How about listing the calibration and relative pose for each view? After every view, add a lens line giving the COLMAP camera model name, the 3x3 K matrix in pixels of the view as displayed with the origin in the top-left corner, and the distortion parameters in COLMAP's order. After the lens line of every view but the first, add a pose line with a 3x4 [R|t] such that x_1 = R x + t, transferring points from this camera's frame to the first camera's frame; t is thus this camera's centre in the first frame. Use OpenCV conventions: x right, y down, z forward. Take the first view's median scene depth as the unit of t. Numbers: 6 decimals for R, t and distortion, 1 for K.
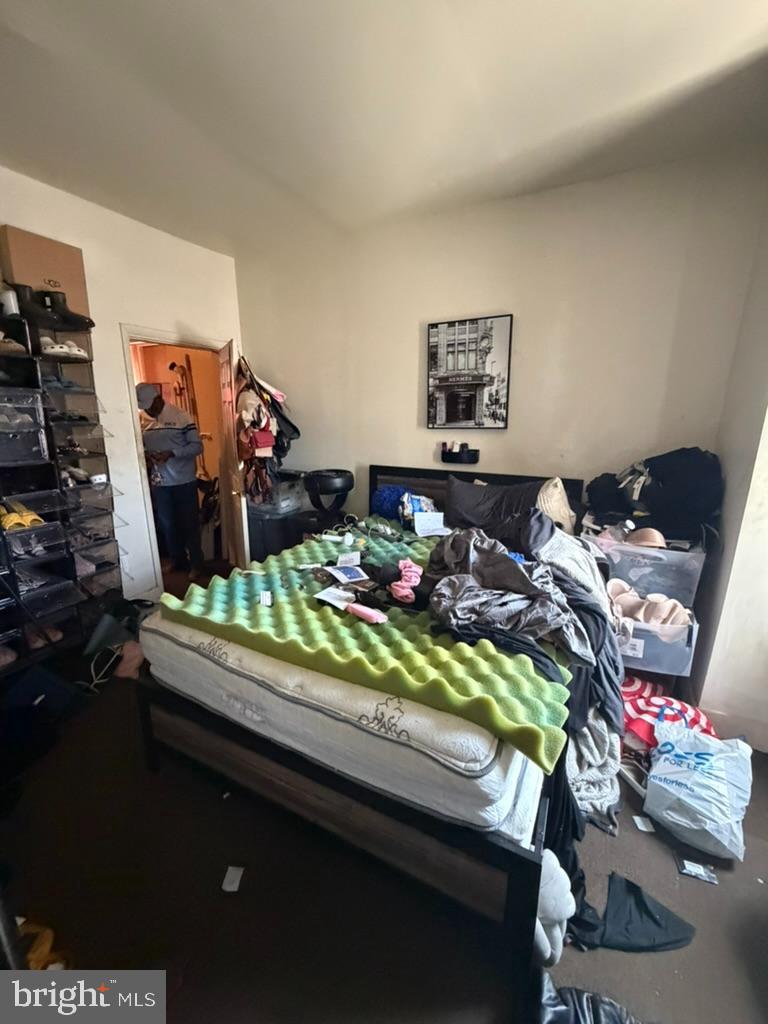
lens RADIAL K [[409.1, 0, 384.9], [0, 409.1, 509.4], [0, 0, 1]] dist [-0.001275, 0.000172]
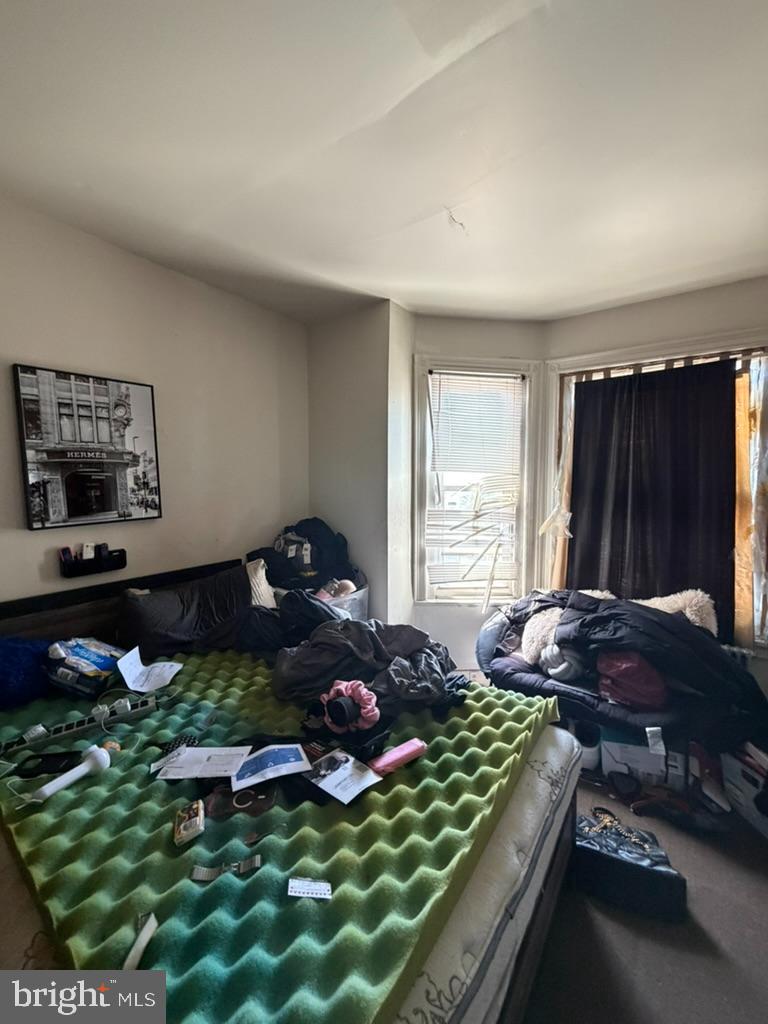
lens RADIAL K [[409.1, 0, 381.6], [0, 409.1, 509.8], [0, 0, 1]] dist [-0.001275, 0.000172]
pose [[0.148549, -0.077329, 0.985877, -0.442209], [0.234794, 0.971189, 0.040799, -0.141540], [-0.960627, 0.225417, 0.162426, 0.436140]]
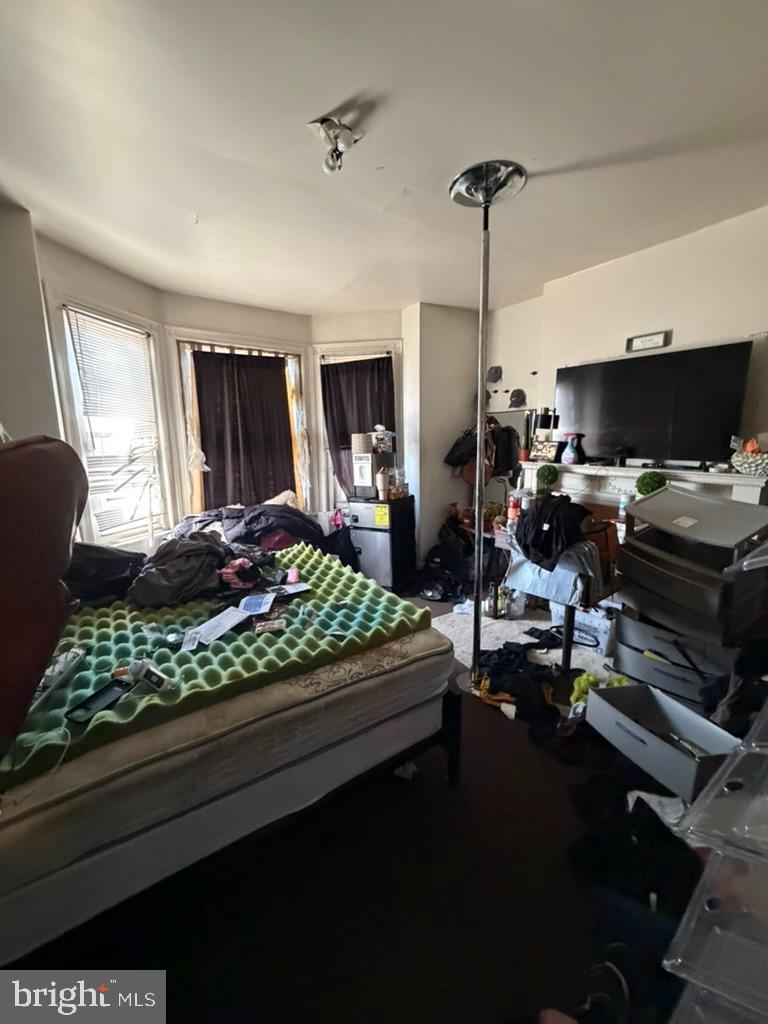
lens RADIAL K [[409.1, 0, 388.1], [0, 409.1, 513.5], [0, 0, 1]] dist [-0.001275, 0.000172]
pose [[-0.889441, -0.079716, 0.450045, -0.527258], [0.114448, 0.914456, 0.388165, -0.251667], [-0.442490, 0.396756, -0.804231, 1.043068]]
